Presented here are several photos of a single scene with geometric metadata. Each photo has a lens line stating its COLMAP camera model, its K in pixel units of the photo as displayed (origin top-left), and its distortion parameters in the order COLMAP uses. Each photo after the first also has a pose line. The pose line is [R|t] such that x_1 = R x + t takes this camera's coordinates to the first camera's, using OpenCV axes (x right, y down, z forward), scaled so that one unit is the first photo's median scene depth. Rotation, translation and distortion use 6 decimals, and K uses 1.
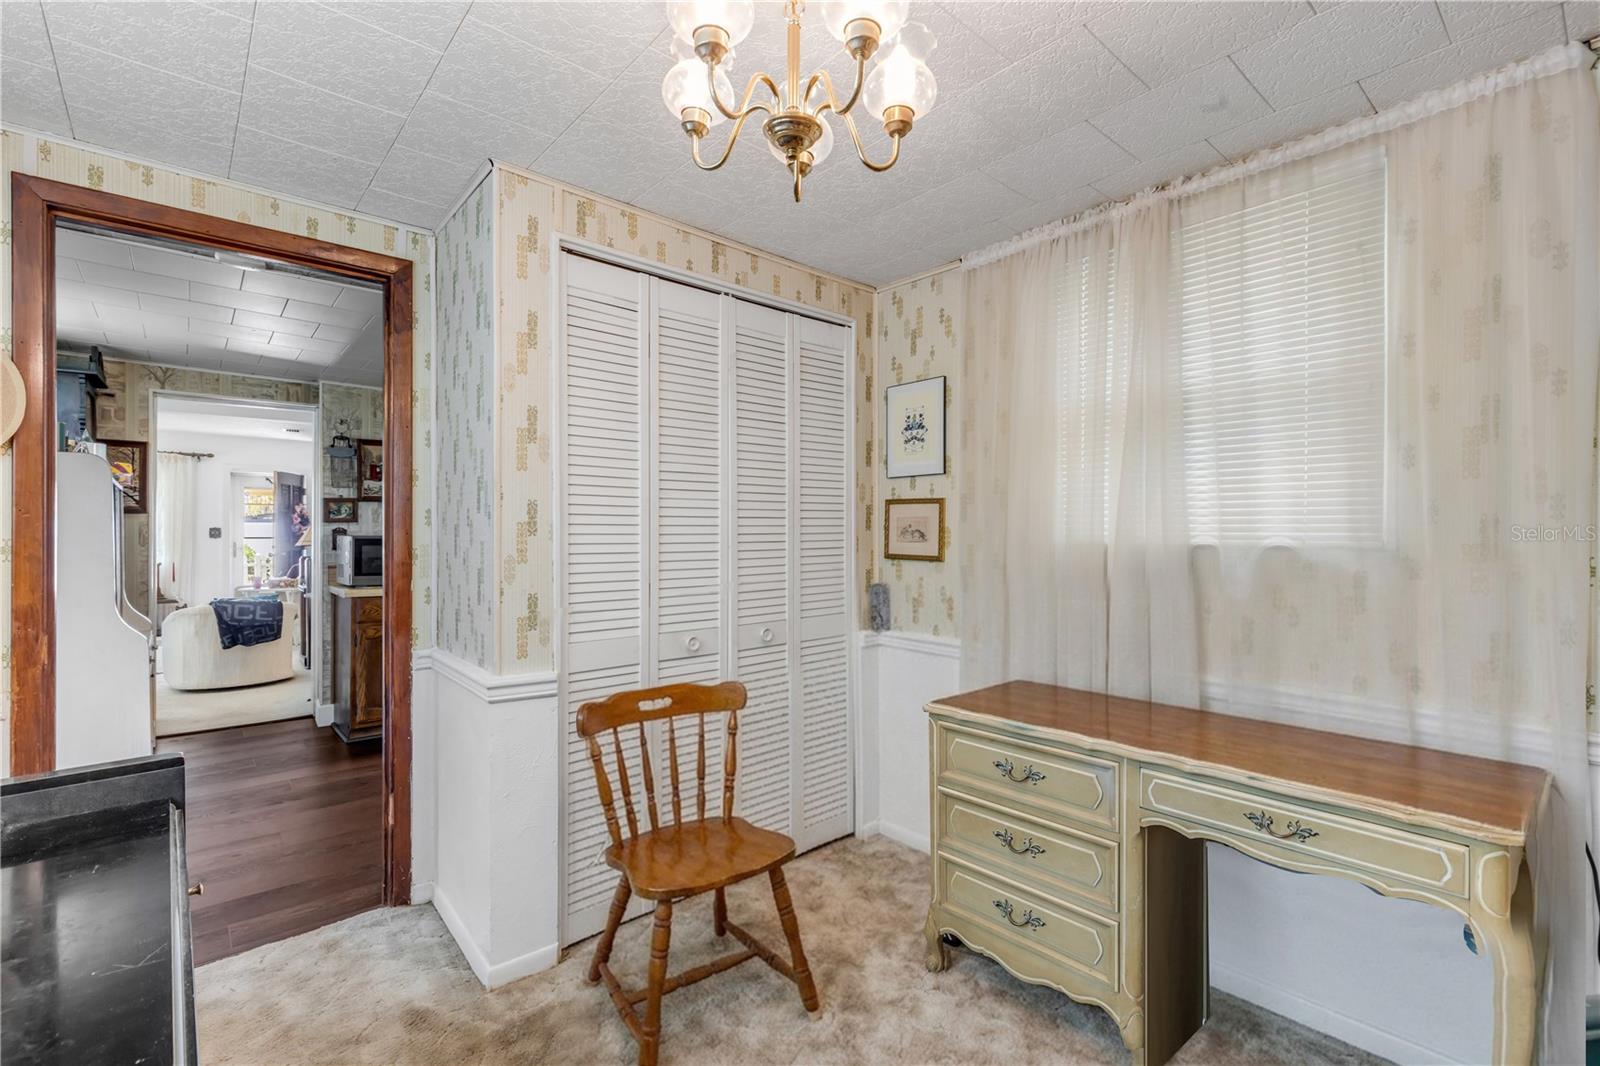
lens RADIAL K [[733.0, 0, 800.0], [0, 733.0, 533.0], [0, 0, 1]] dist [0.000499, -0.000122]
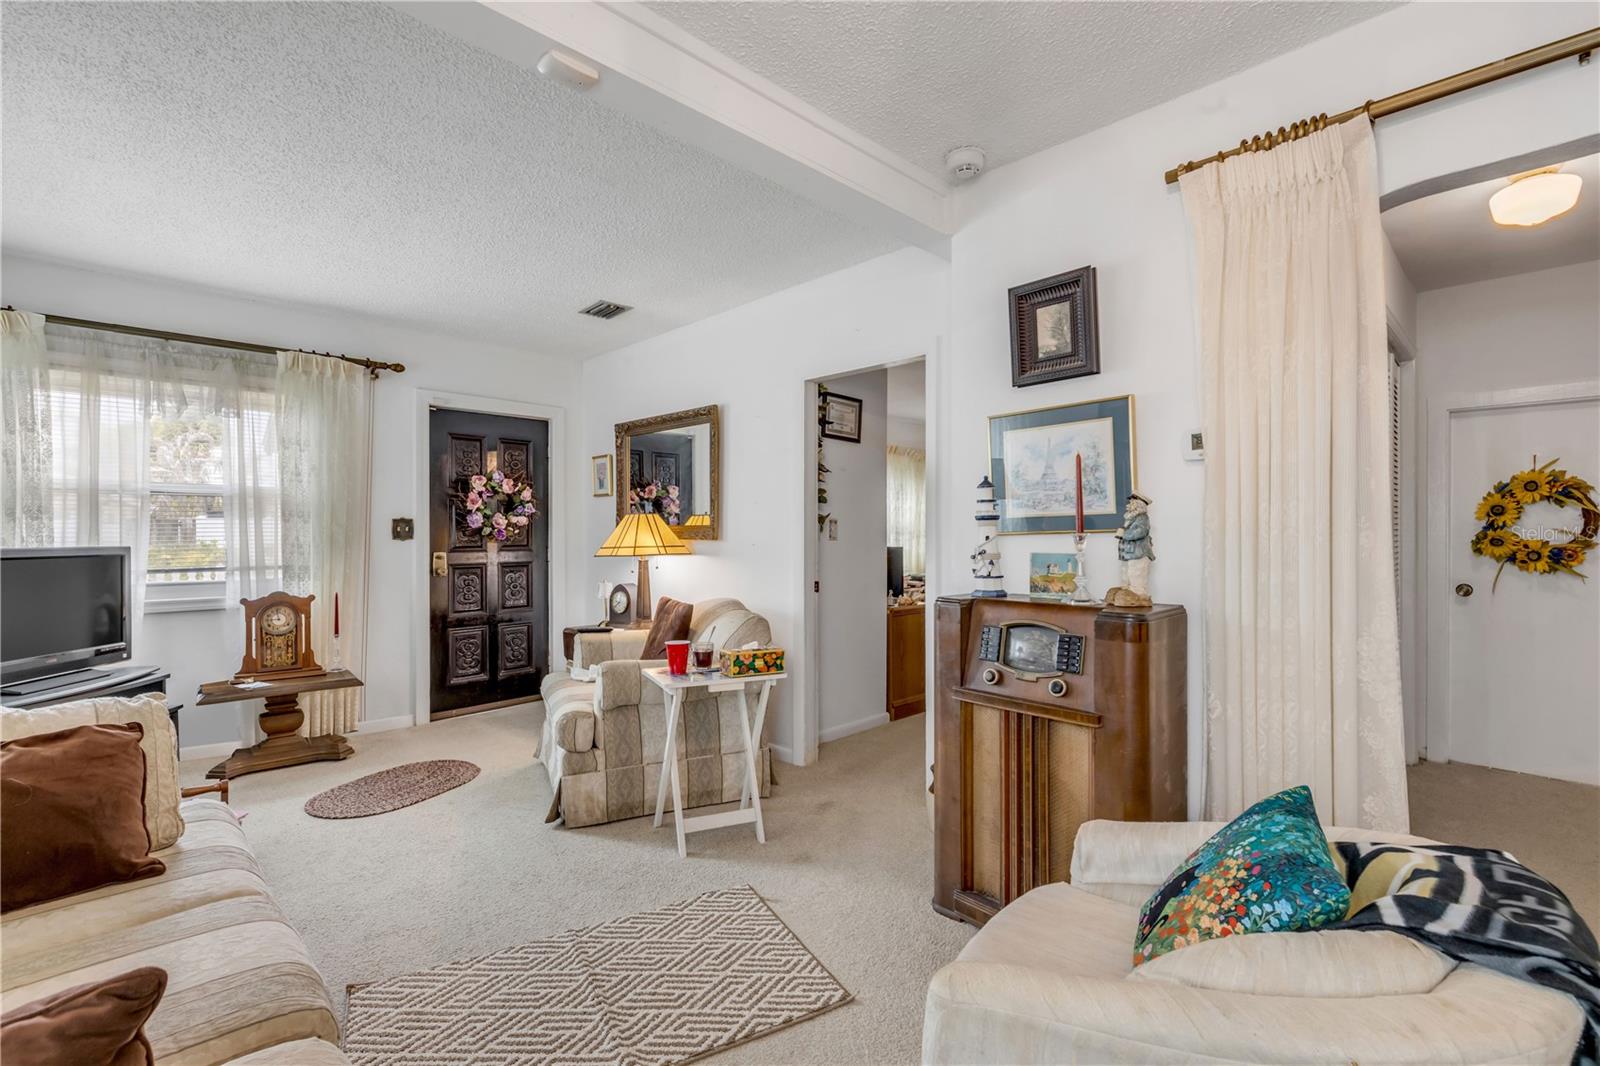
lens RADIAL K [[708.0, 0, 784.3], [0, 708.0, 533.8], [0, 0, 1]] dist [0.001822, -0.000064]
pose [[0.998178, -0.001382, 0.060322, -0.587116], [0.001470, 0.999998, -0.001415, 0.004103], [-0.060320, 0.001501, 0.998178, 0.528315]]
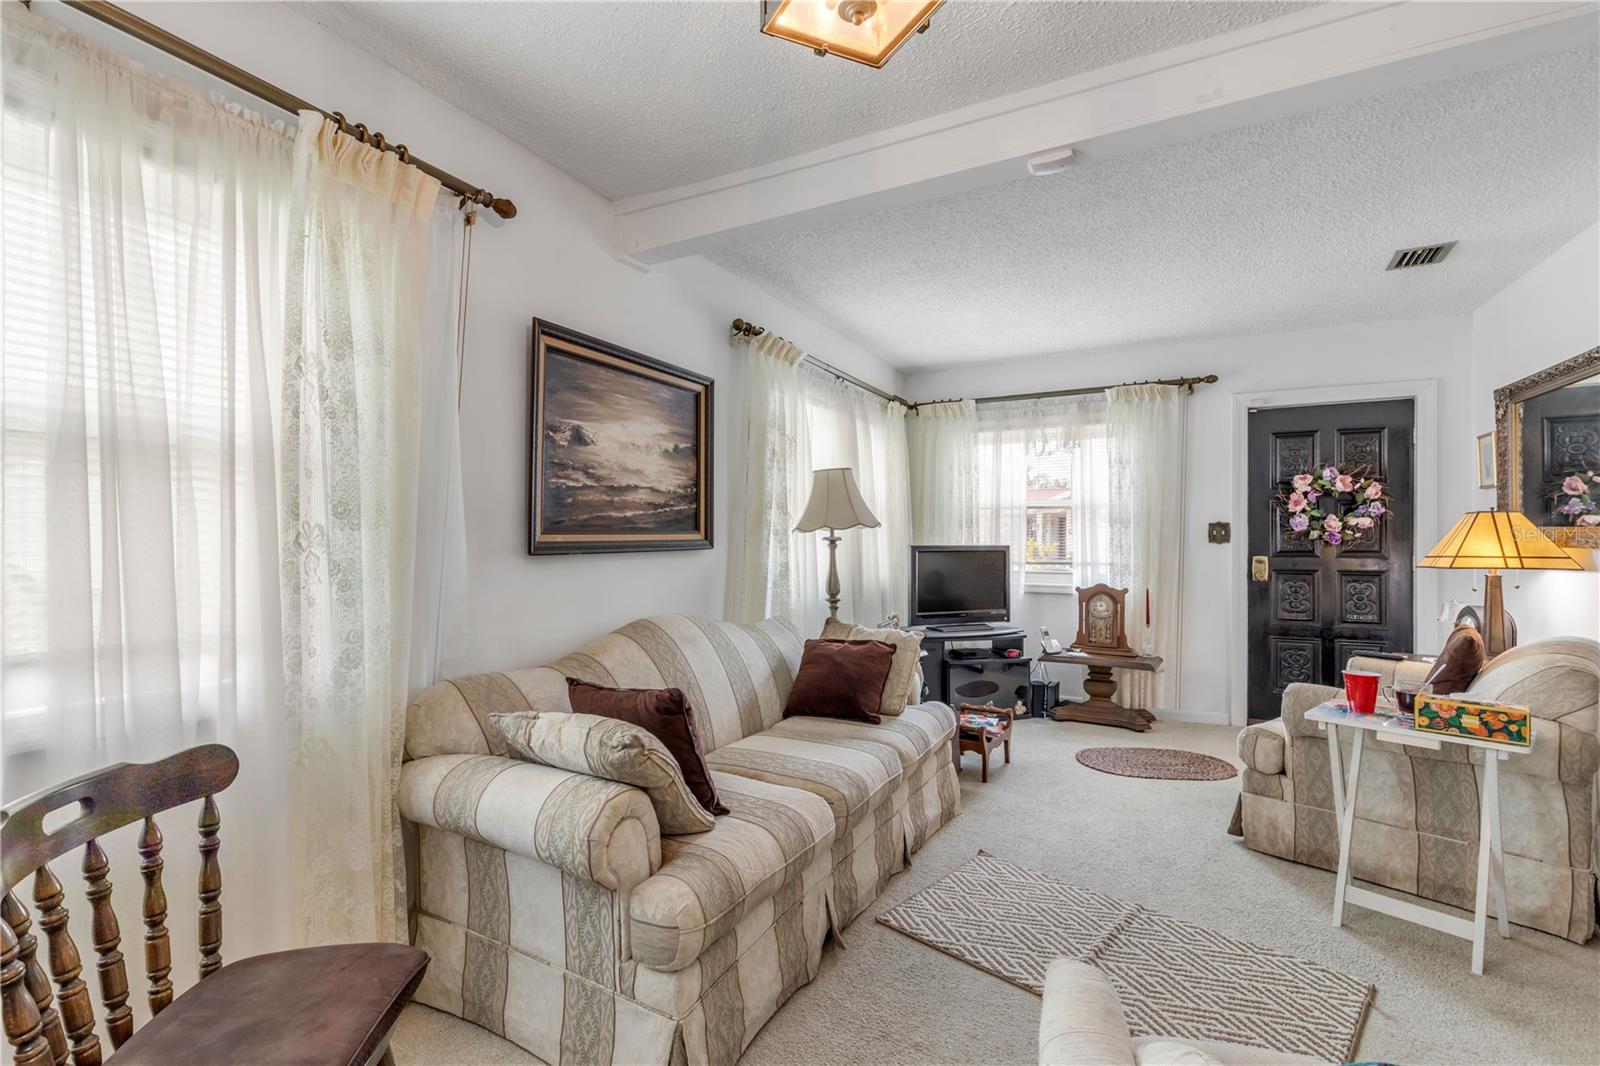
lens RADIAL K [[723.2, 0, 776.1], [0, 723.2, 536.1], [0, 0, 1]] dist [0.002220, -0.000202]
pose [[0.356567, 0.002480, -0.934266, -0.452115], [-0.002532, 0.999995, 0.001688, 0.002139], [0.934266, 0.001764, 0.356572, 0.550966]]
